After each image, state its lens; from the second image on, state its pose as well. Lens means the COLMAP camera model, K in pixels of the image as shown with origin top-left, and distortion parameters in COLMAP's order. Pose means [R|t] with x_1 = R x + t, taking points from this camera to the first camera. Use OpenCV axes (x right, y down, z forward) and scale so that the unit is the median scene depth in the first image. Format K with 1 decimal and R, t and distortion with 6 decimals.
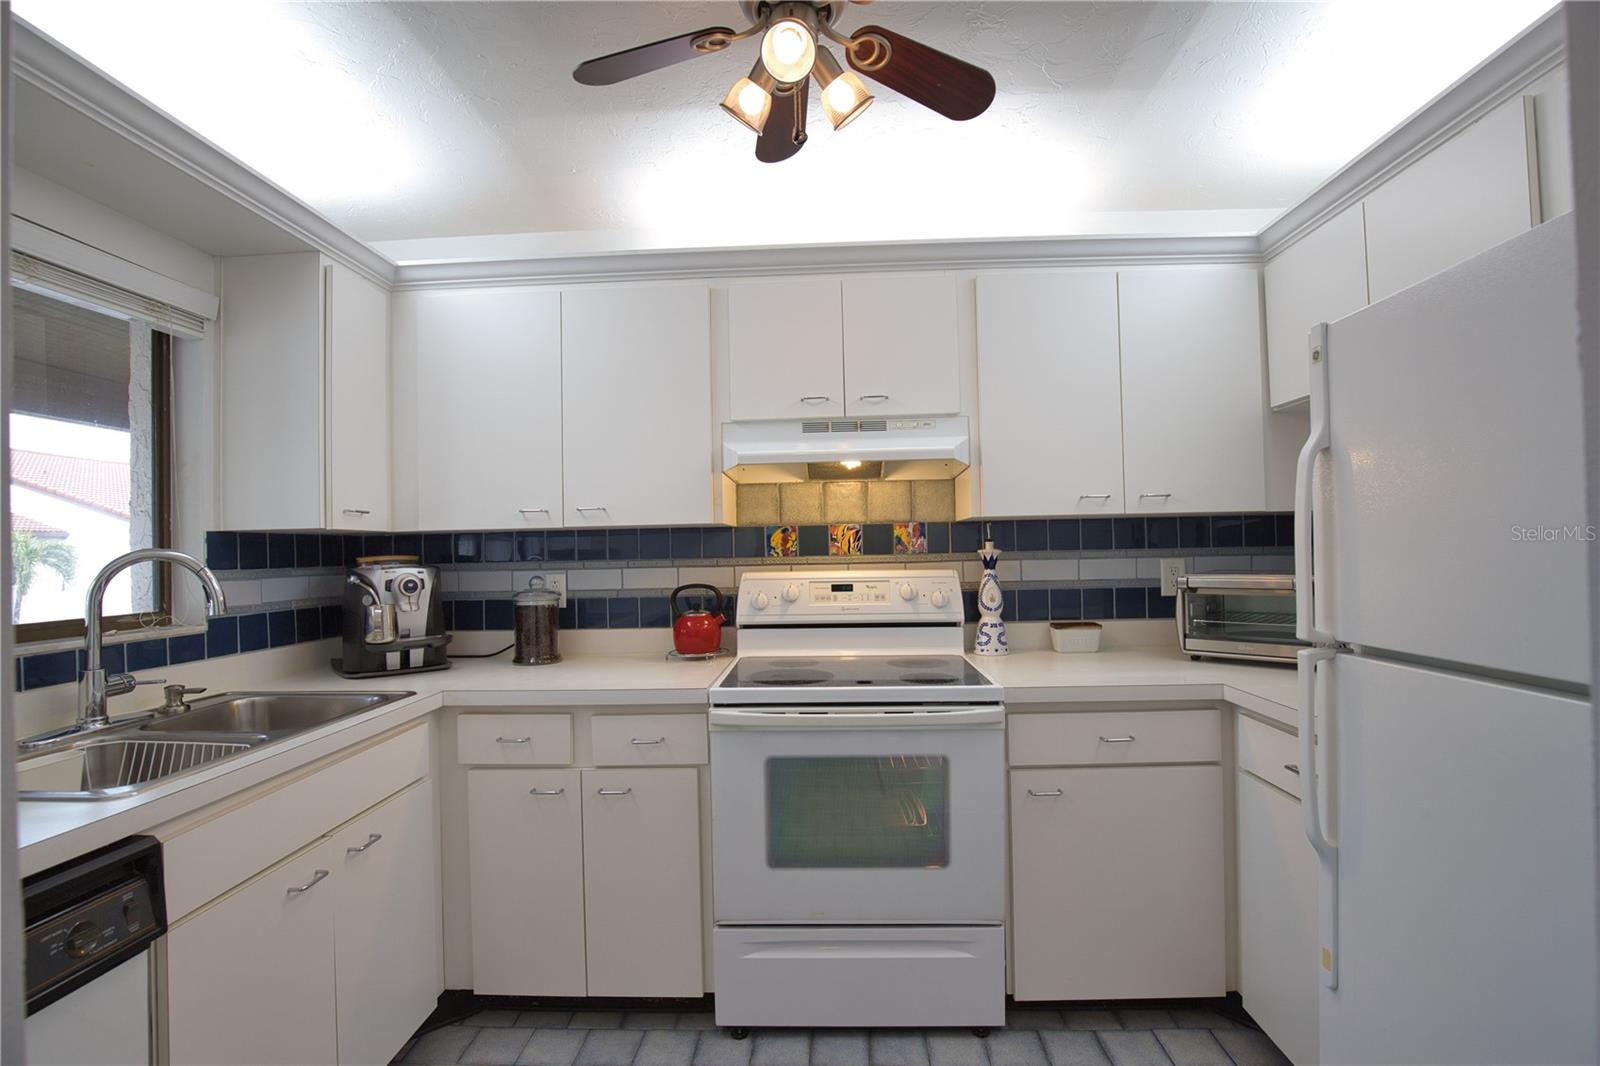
lens RADIAL K [[726.3, 0, 802.9], [0, 726.3, 537.4], [0, 0, 1]] dist [-0.031862, 0.004341]
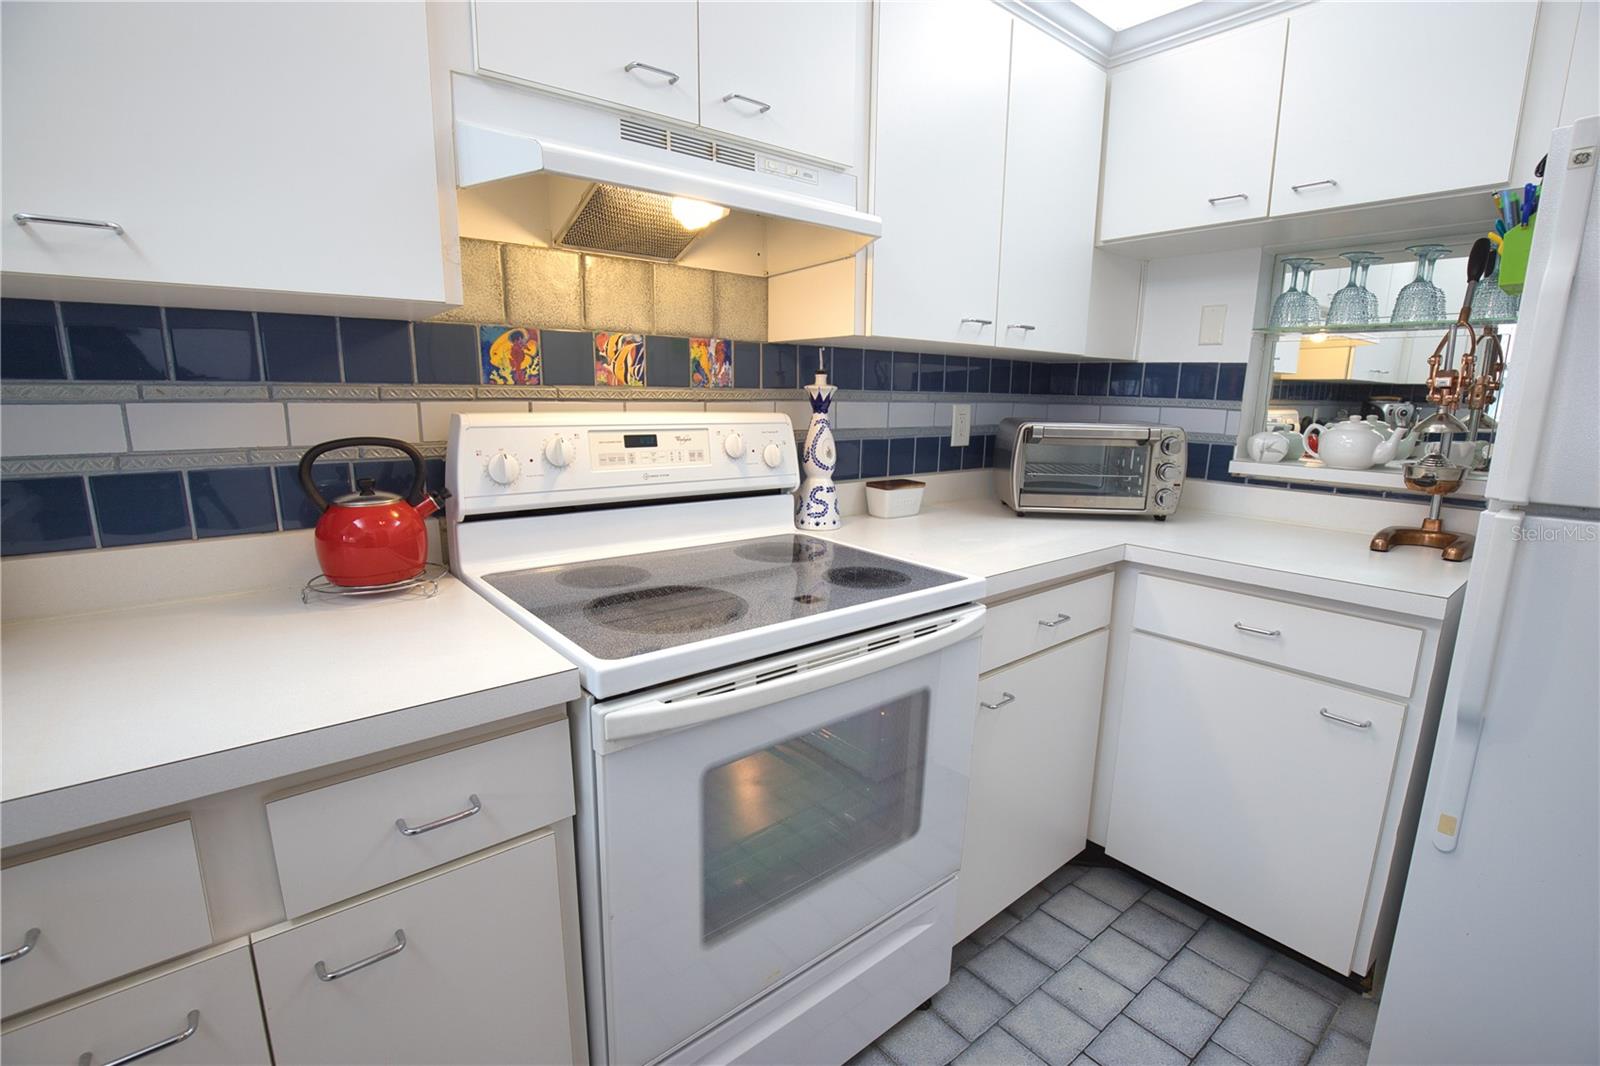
lens RADIAL K [[726.3, 0, 802.5], [0, 726.3, 542.2], [0, 0, 1]] dist [-0.031862, 0.004341]
pose [[0.740938, -0.104034, 0.663466, -0.250005], [-0.040452, 0.979221, 0.198722, 0.026670], [-0.670354, -0.174079, 0.721333, 0.457589]]
